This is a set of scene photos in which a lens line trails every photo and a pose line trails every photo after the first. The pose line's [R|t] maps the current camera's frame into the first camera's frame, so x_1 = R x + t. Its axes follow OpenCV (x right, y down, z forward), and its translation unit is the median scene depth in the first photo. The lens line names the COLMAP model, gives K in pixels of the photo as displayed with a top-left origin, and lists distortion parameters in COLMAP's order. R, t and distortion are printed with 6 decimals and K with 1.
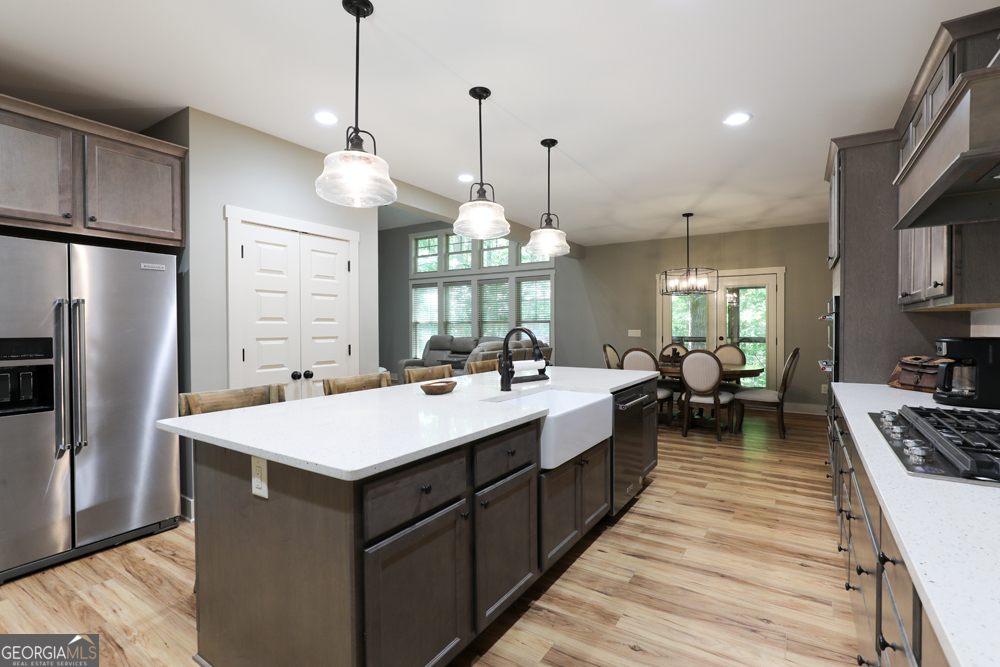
lens RADIAL K [[456.6, 0, 487.4], [0, 456.6, 333.2], [0, 0, 1]] dist [-0.005650, 0.003978]
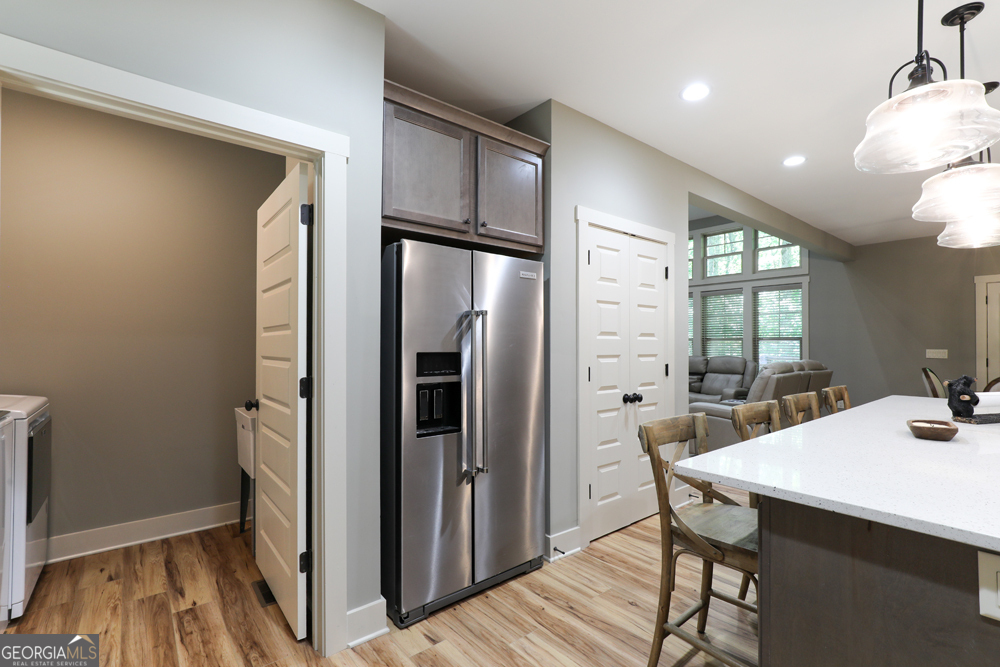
lens RADIAL K [[456.6, 0, 484.8], [0, 456.6, 340.9], [0, 0, 1]] dist [-0.005650, 0.003978]
pose [[0.951090, 0.005497, -0.308867, -0.505522], [-0.011817, 0.999757, -0.018597, 0.002799], [0.308689, 0.021337, 0.950924, 0.108390]]
